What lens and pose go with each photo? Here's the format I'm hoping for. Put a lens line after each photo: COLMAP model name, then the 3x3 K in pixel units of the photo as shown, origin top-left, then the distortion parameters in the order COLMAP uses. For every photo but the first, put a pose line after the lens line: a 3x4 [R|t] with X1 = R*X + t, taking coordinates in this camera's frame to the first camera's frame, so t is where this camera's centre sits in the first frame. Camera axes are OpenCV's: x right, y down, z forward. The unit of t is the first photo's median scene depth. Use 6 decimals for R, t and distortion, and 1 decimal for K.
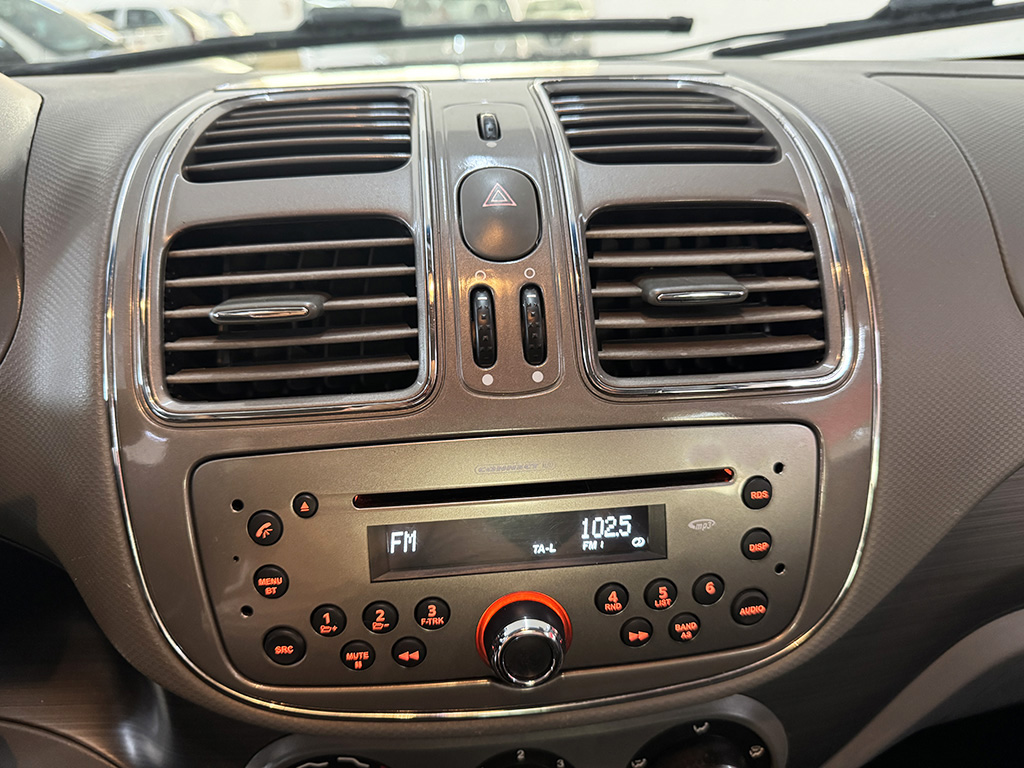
lens RADIAL K [[760.3, 0, 512.0], [0, 760.3, 384.0], [0, 0, 1]] dist [0.038372, -0.106173]
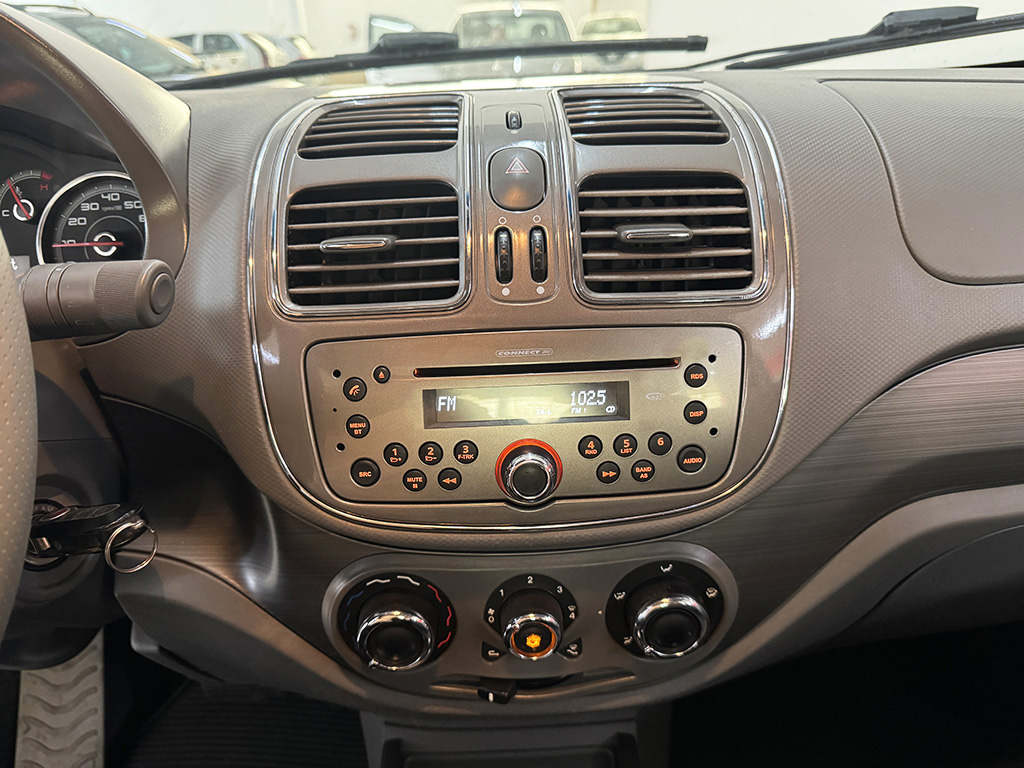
lens RADIAL K [[736.9, 0, 512.2], [0, 736.9, 391.3], [0, 0, 1]] dist [0.084198, -0.165439]
pose [[0.997453, 0.015637, -0.069594, 0.076381], [-0.016062, 0.999856, -0.005547, 0.181407], [0.069497, 0.006651, 0.997560, -0.384055]]
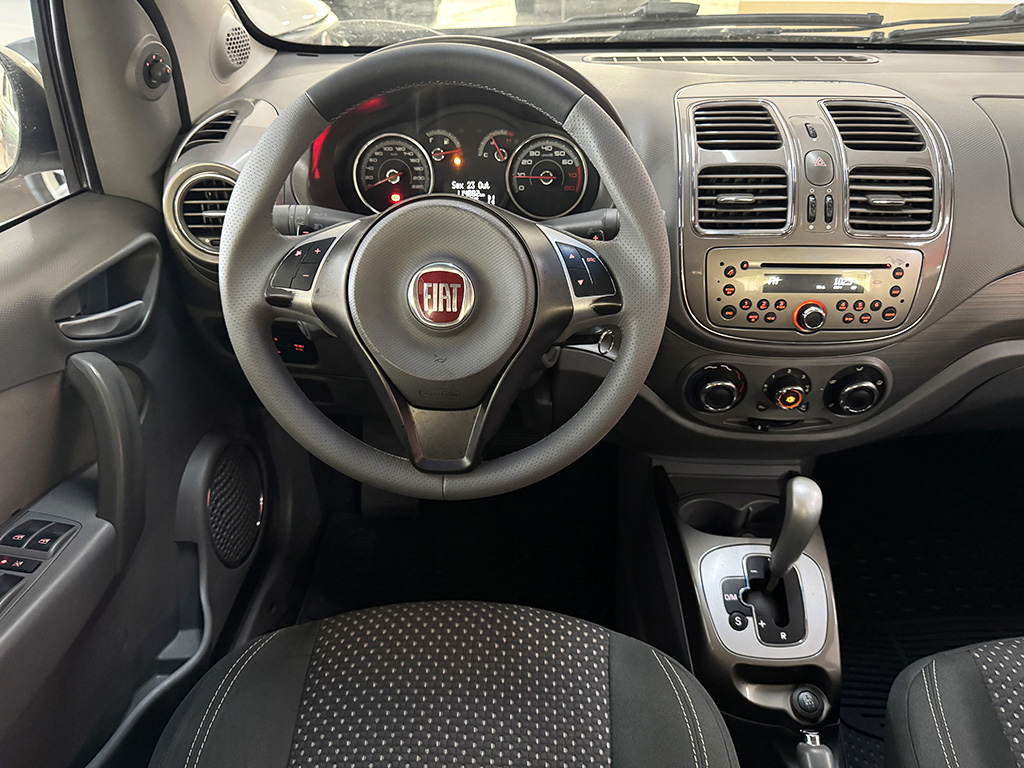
lens RADIAL K [[736.9, 0, 512.2], [0, 736.9, 391.3], [0, 0, 1]] dist [0.084198, -0.165439]
pose [[0.990252, 0.086012, -0.109559, -0.769271], [-0.064353, 0.980099, 0.187791, 0.142725], [0.123531, -0.178910, 0.976080, -1.984499]]
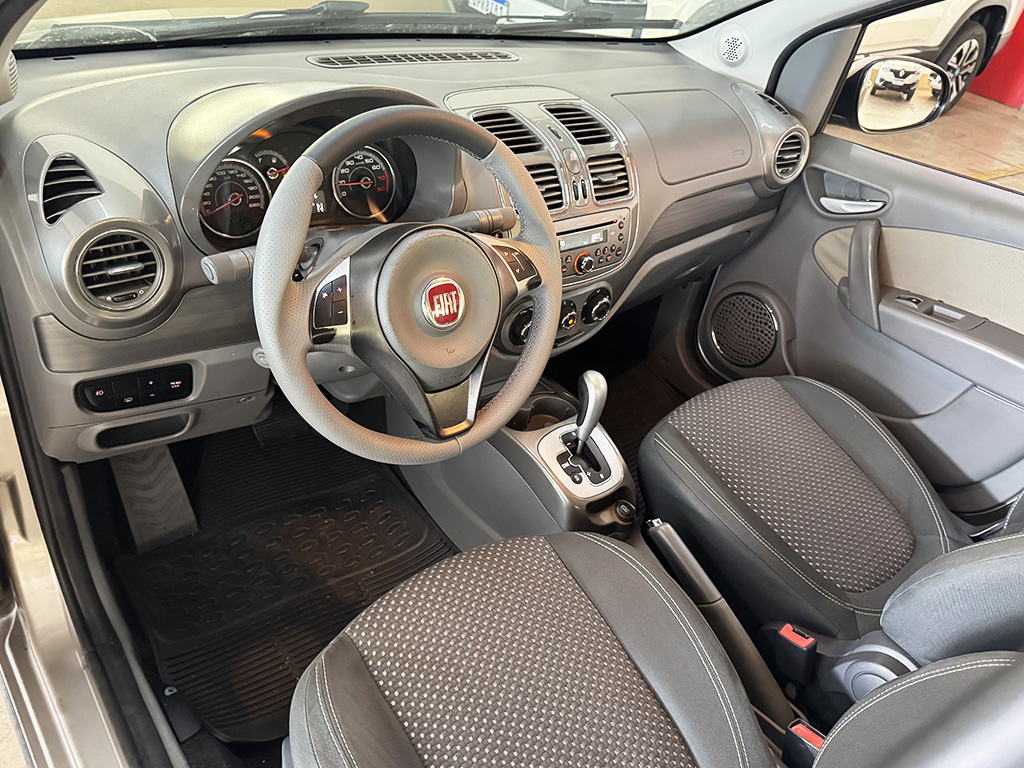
lens RADIAL K [[778.2, 0, 511.3], [0, 778.2, 418.1], [0, 0, 1]] dist [0.000117, -0.003338]
pose [[0.827579, -0.214799, 0.518628, -2.760421], [0.056446, 0.951054, 0.303825, -0.198120], [-0.558505, -0.222164, 0.799197, -2.481657]]
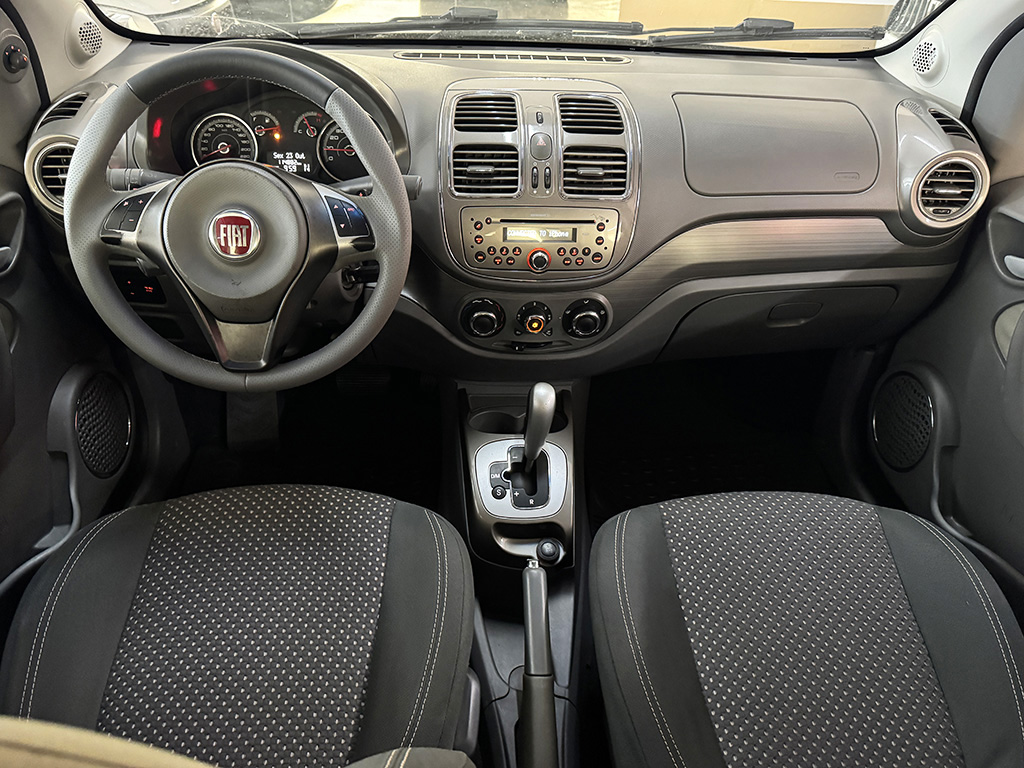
lens RADIAL K [[725.1, 0, 508.3], [0, 725.1, 397.3], [0, 0, 1]] dist [0.101108, -0.145486]
pose [[0.997266, 0.072542, -0.014078, -0.037822], [-0.067971, 0.975252, 0.210390, 0.235176], [0.028992, -0.208858, 0.977516, -2.816962]]
